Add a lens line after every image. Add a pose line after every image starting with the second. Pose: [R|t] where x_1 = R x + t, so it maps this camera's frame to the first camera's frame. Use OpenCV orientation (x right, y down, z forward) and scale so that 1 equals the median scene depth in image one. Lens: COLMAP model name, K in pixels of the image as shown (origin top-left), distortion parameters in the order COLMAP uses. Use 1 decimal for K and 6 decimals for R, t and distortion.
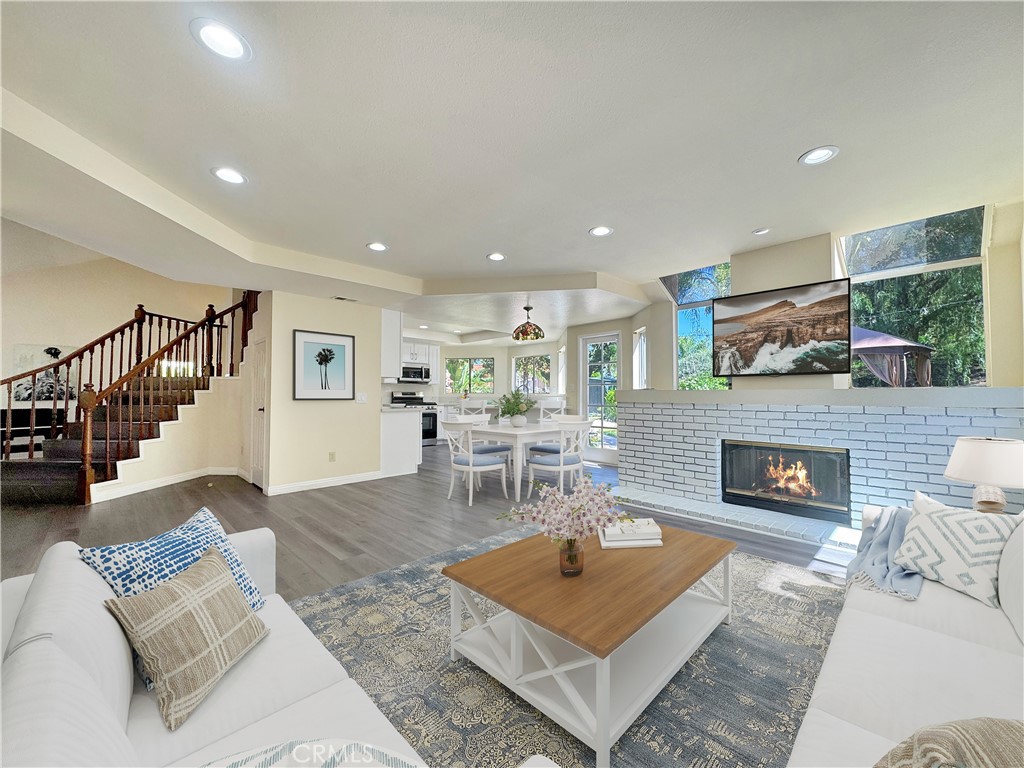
lens RADIAL K [[410.7, 0, 512.0], [0, 410.7, 384.0], [0, 0, 1]] dist [-0.000061, 0.000061]
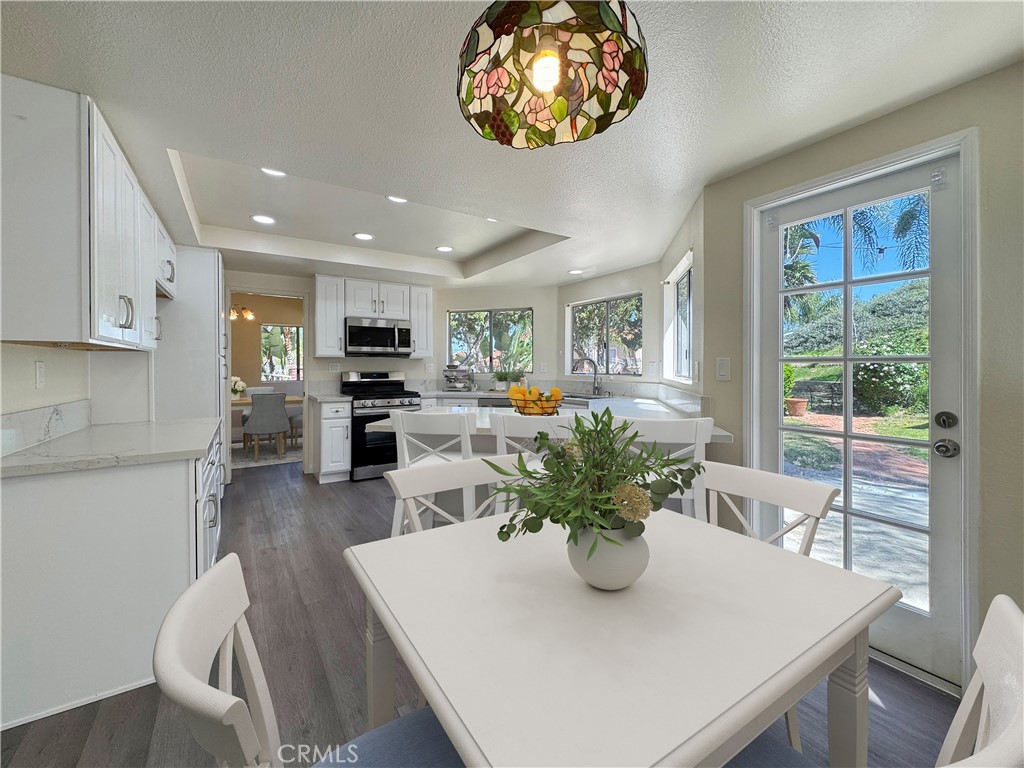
lens RADIAL K [[417.9, 0, 510.8], [0, 417.9, 372.5], [0, 0, 1]] dist [0.000049, -0.000006]
pose [[0.982293, -0.000608, -0.187348, 0.033378], [0.009110, 0.998967, 0.044525, -0.003484], [0.187127, -0.045443, 0.981284, 0.478099]]
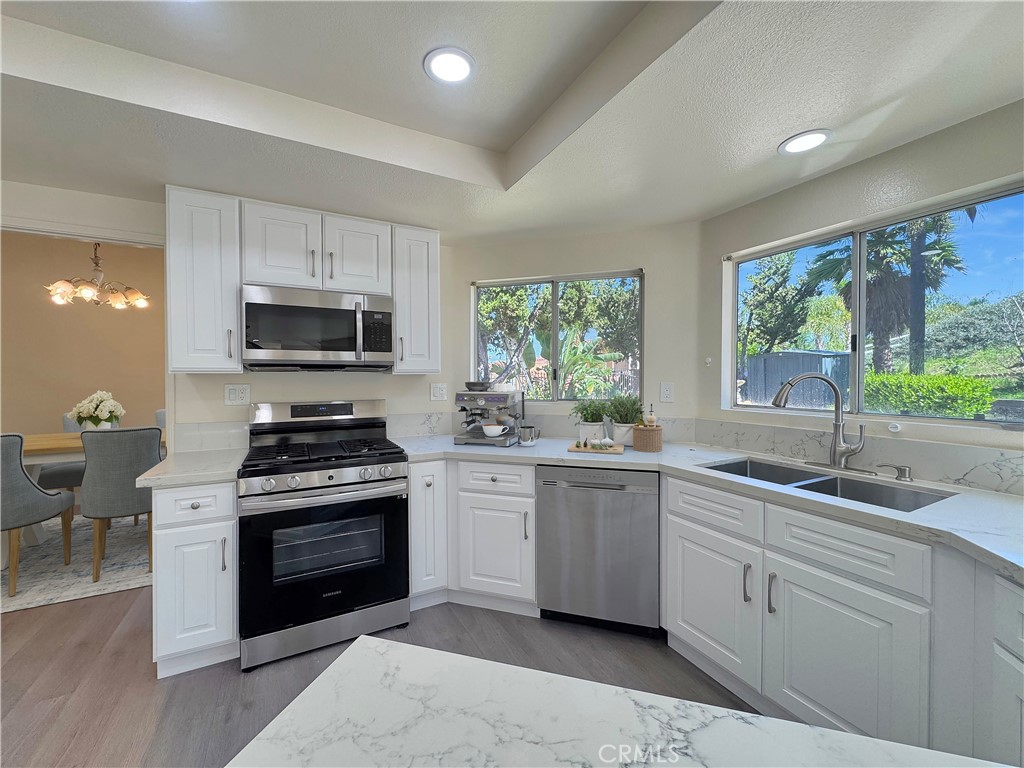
lens RADIAL K [[410.7, 0, 512.0], [0, 410.7, 384.0], [0, 0, 1]] dist [-0.000061, 0.000061]
pose [[0.961786, -0.000352, -0.273801, -0.055691], [0.014277, 0.998703, 0.048867, -0.004324], [0.273428, -0.050909, 0.960544, 0.765829]]
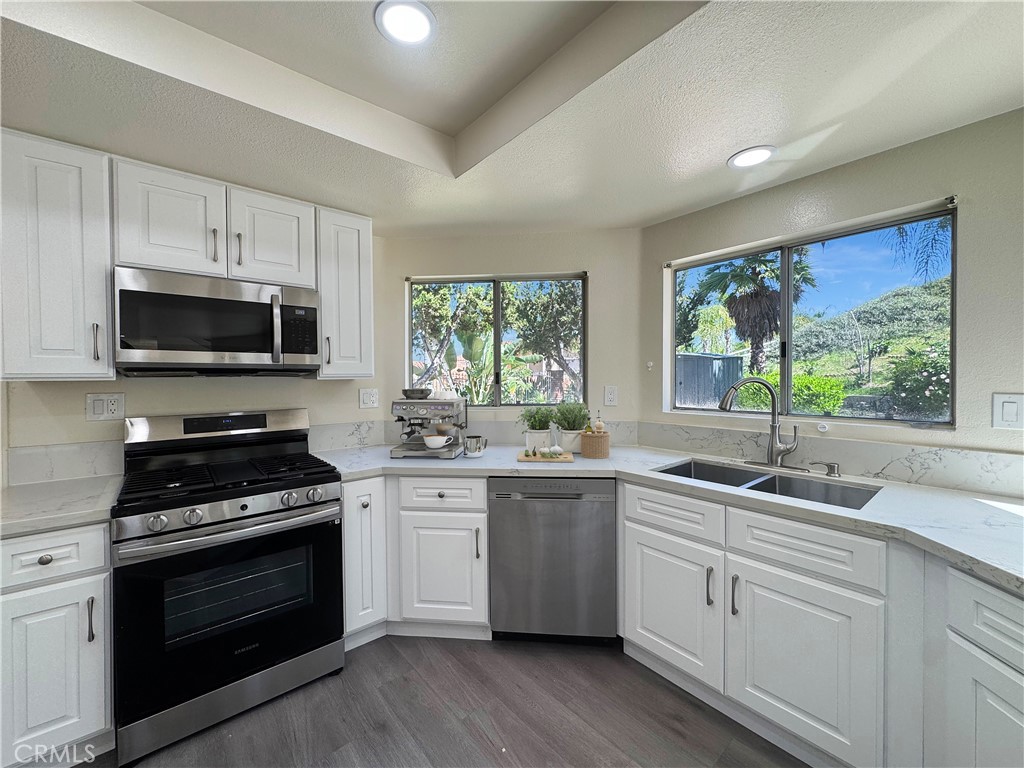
lens RADIAL K [[410.7, 0, 512.0], [0, 410.7, 384.0], [0, 0, 1]] dist [-0.000061, 0.000061]
pose [[0.997551, -0.008226, -0.069458, -0.078668], [0.011729, 0.998671, 0.050177, -0.006537], [0.068953, -0.050869, 0.996322, 0.779111]]
